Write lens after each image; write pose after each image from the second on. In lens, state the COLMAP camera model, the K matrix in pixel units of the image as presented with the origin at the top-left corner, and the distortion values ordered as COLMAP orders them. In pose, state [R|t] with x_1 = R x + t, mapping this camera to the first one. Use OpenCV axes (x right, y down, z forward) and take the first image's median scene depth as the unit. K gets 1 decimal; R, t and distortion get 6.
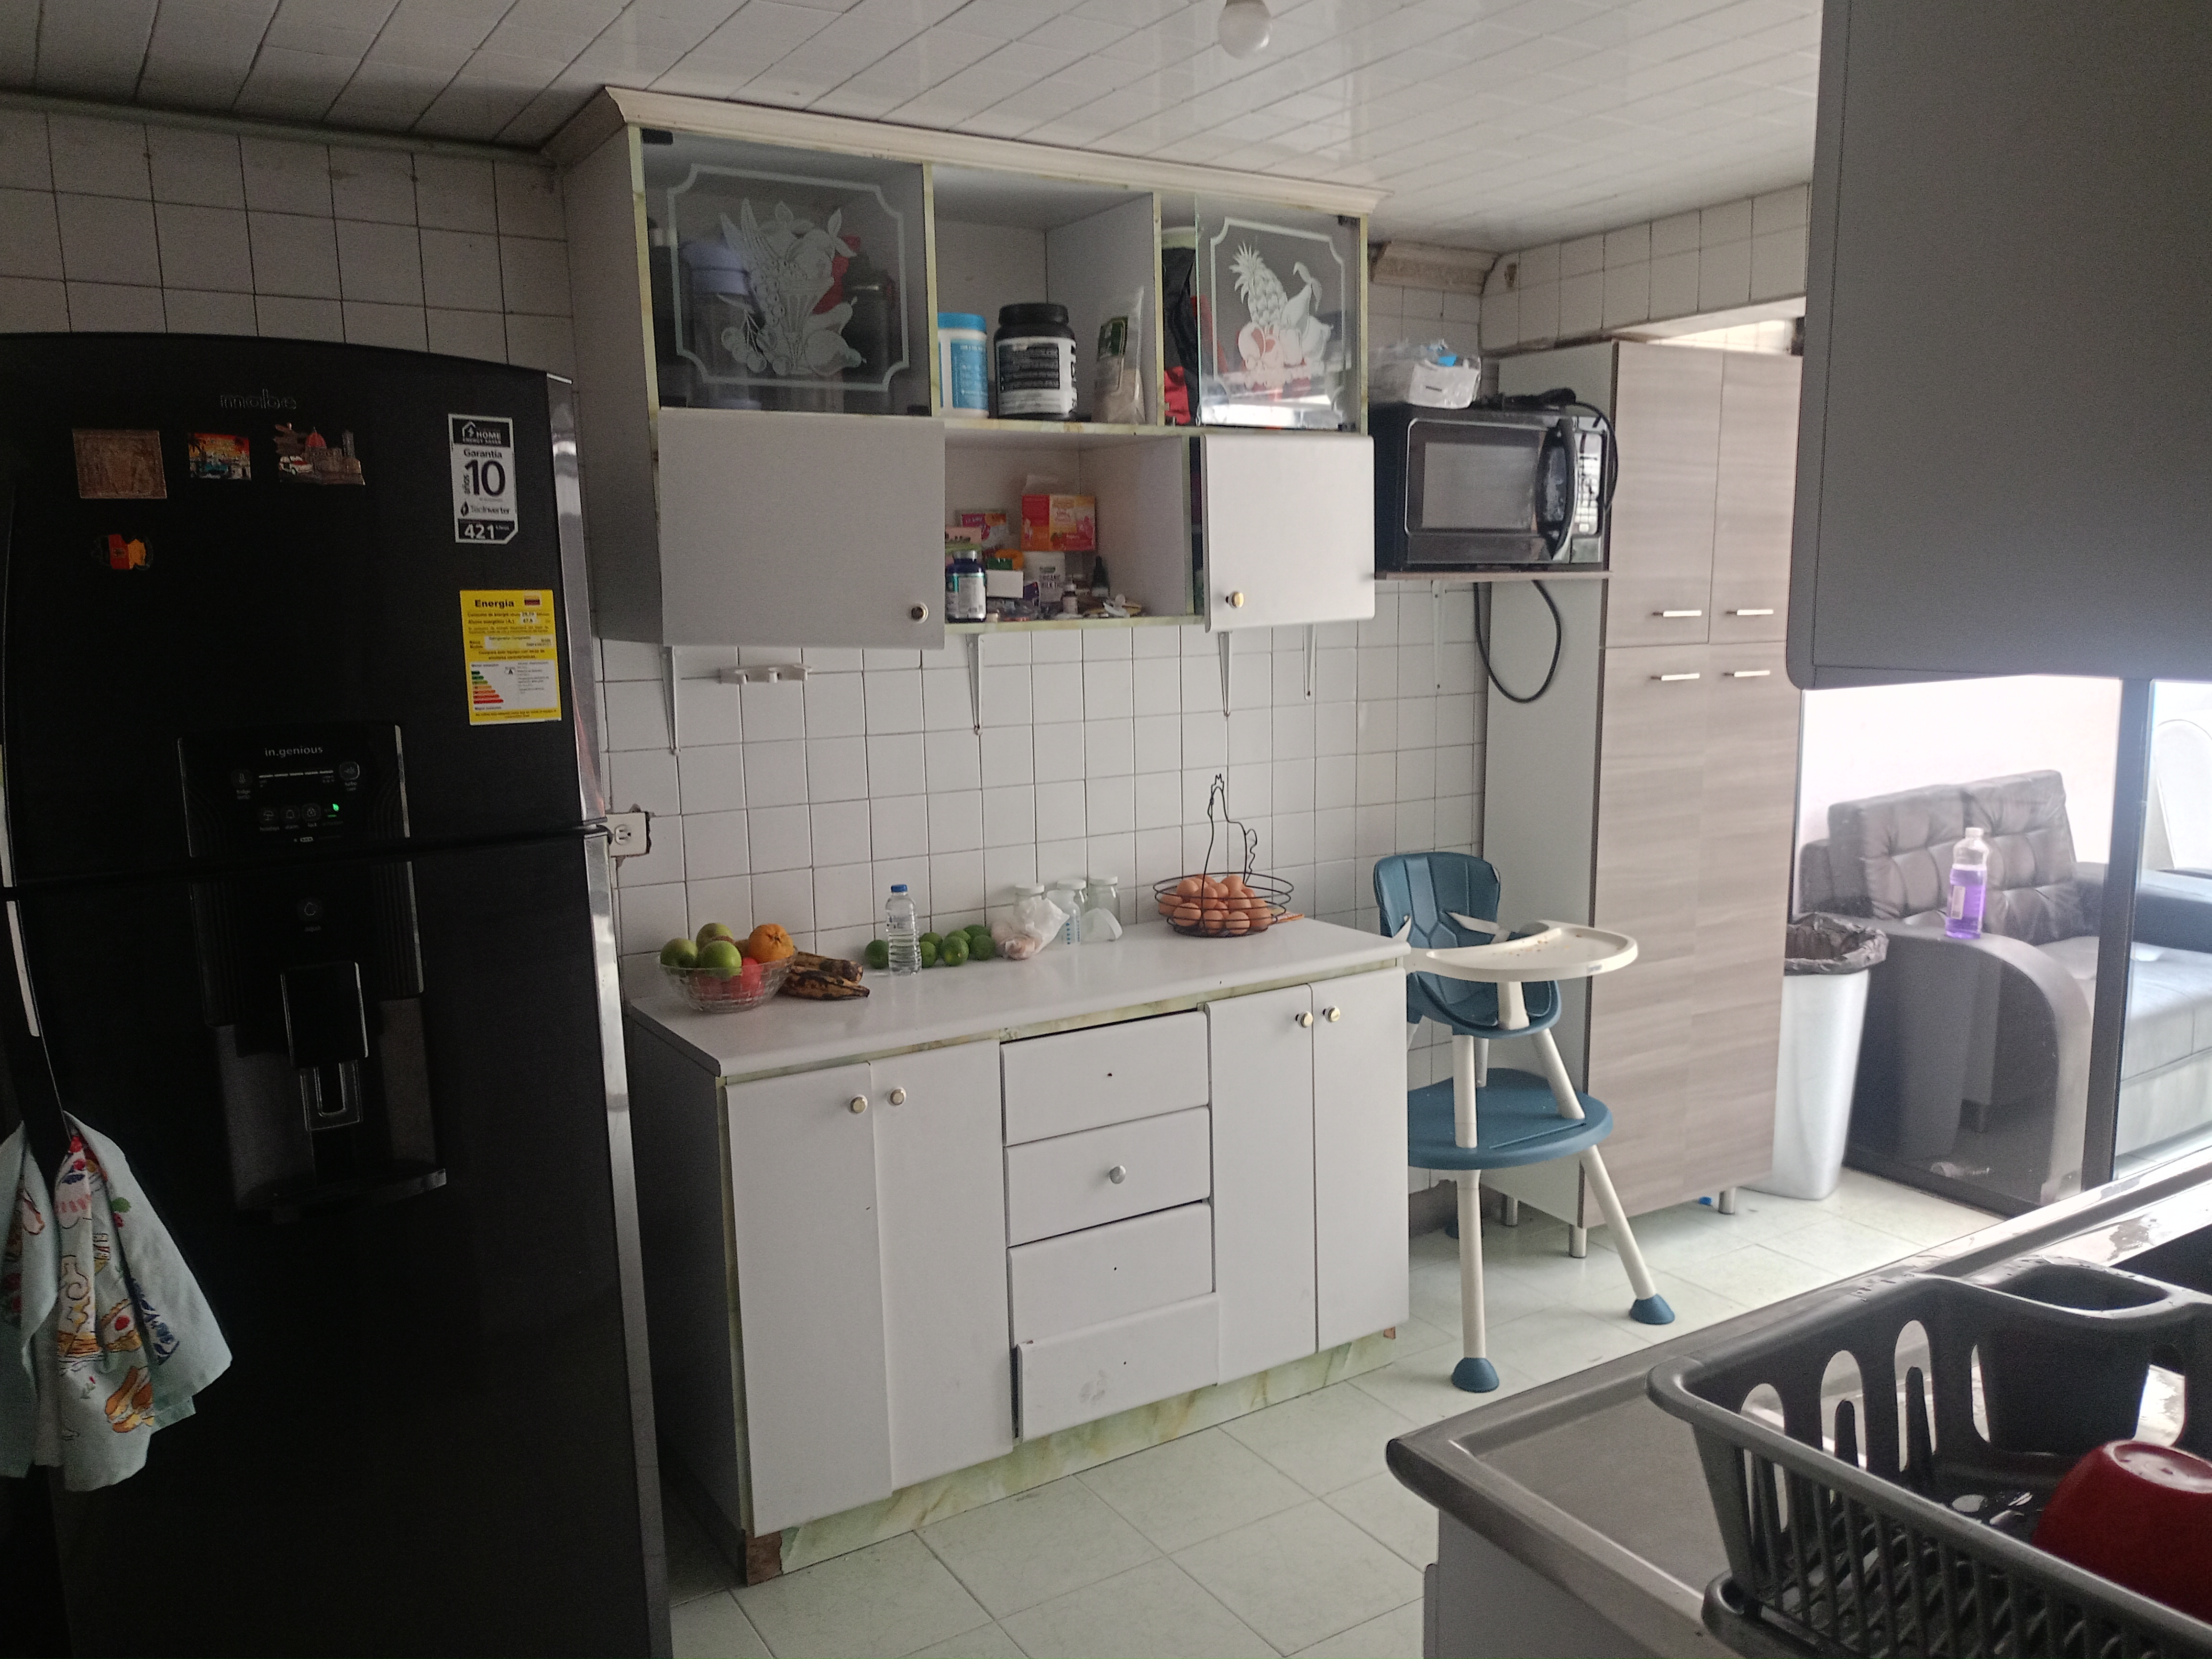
lens RADIAL K [[1652.3, 0, 1106.7], [0, 1652.3, 837.2], [0, 0, 1]] dist [0.039233, -0.032262]
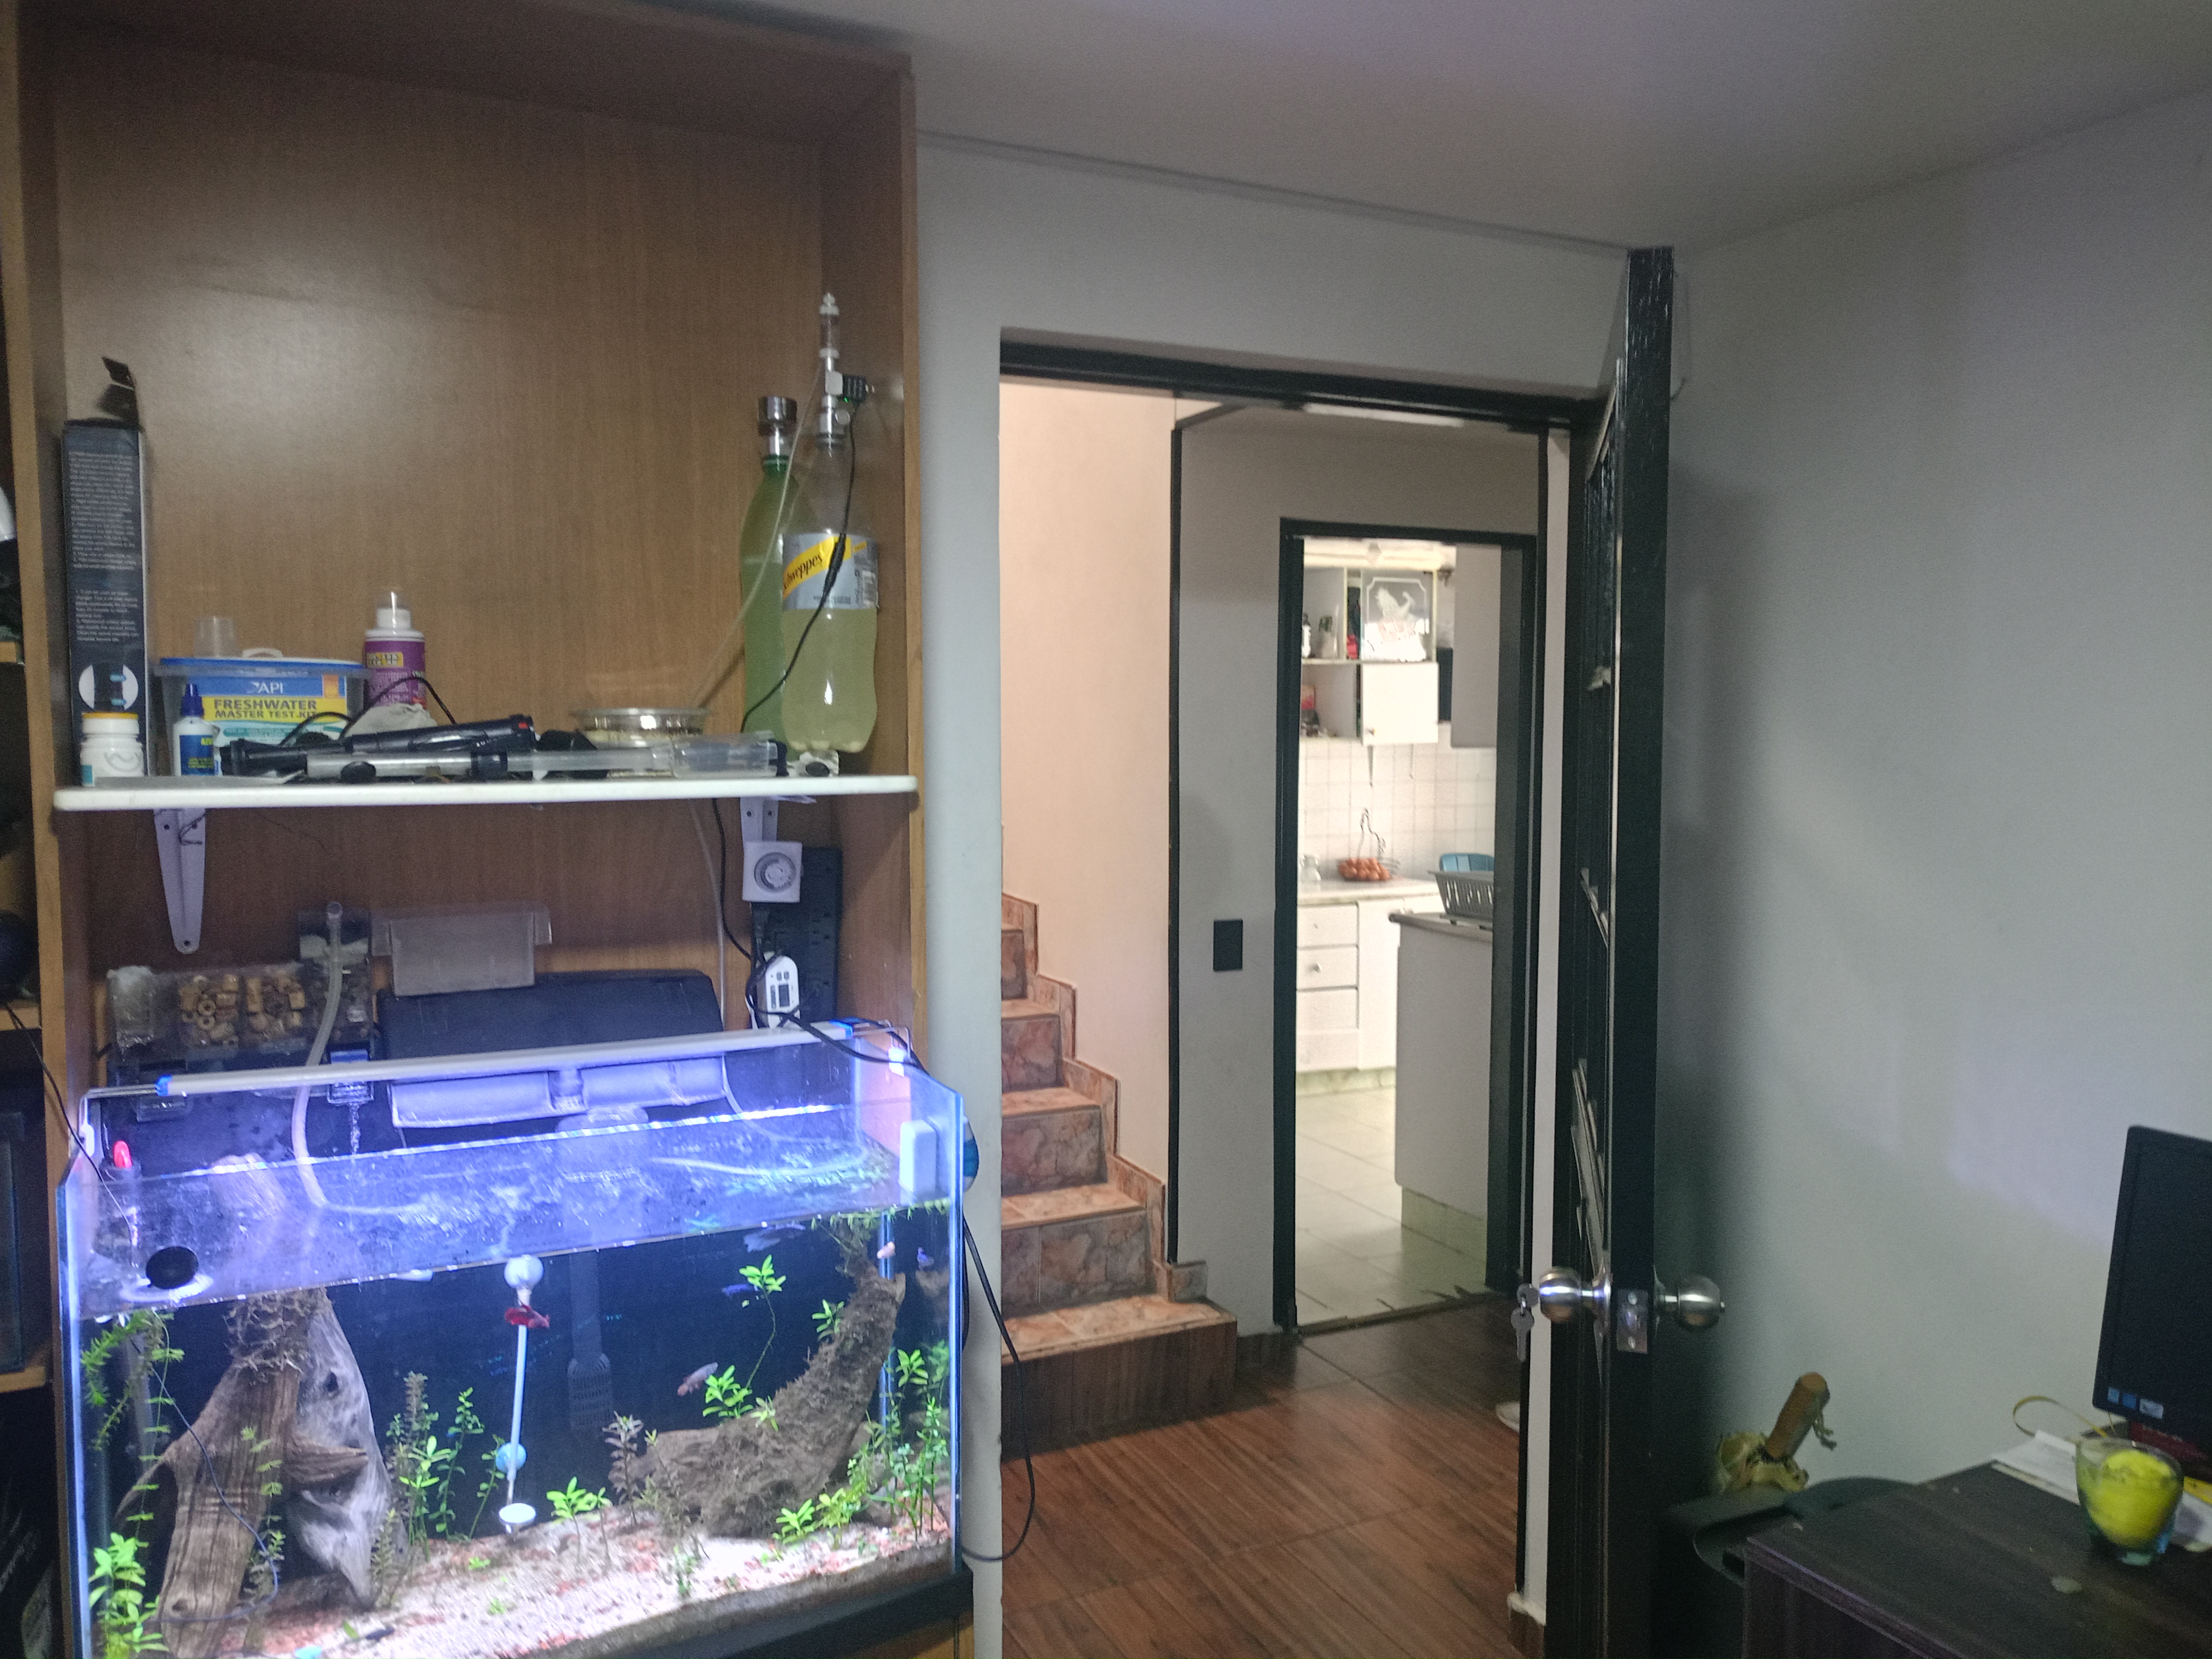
lens RADIAL K [[1652.3, 0, 1102.8], [0, 1652.3, 829.8], [0, 0, 1]] dist [0.039233, -0.032262]
pose [[0.993765, 0.029865, -0.107425, -0.049069], [-0.038846, 0.995833, -0.082505, 0.203438], [0.104513, 0.086164, 0.990784, -1.353825]]
